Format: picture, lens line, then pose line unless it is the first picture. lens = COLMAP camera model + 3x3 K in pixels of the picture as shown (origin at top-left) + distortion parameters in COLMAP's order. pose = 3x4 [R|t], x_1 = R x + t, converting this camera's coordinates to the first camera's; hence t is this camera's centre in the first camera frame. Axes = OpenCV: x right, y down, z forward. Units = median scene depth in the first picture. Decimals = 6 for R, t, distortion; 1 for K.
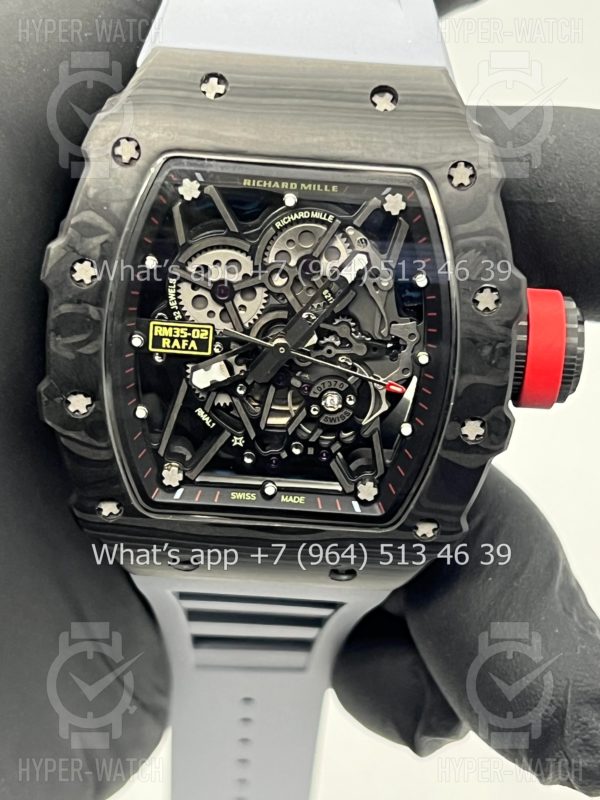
lens RADIAL K [[1953.9, 0, 296.6], [0, 1953.9, 386.3], [0, 0, 1]] dist [0.157828, 0.000000]
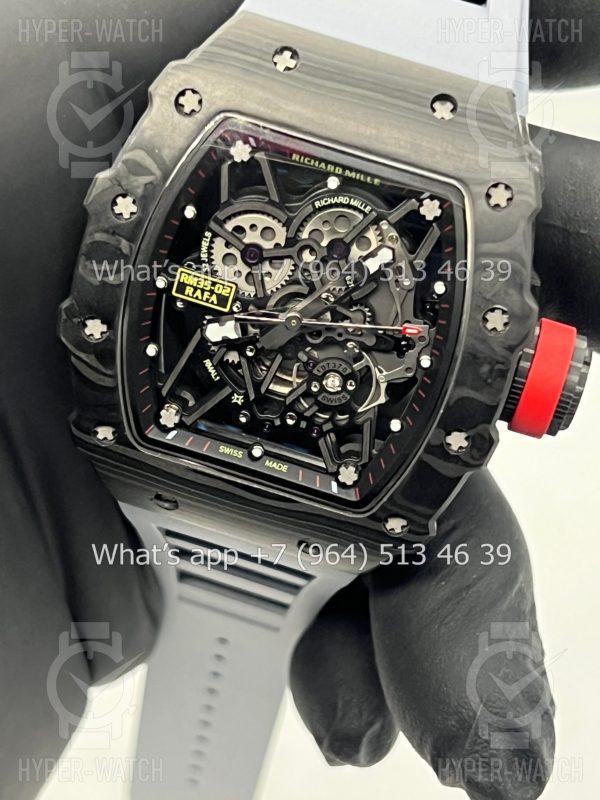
lens RADIAL K [[1953.9, 0, 292.4], [0, 1953.9, 402.1], [0, 0, 1]] dist [0.157828, 0.000000]
pose [[0.968699, 0.231341, -0.090020, 0.094280], [-0.229315, 0.972814, 0.032371, -0.010945], [0.095062, -0.010715, 0.995414, -0.033603]]
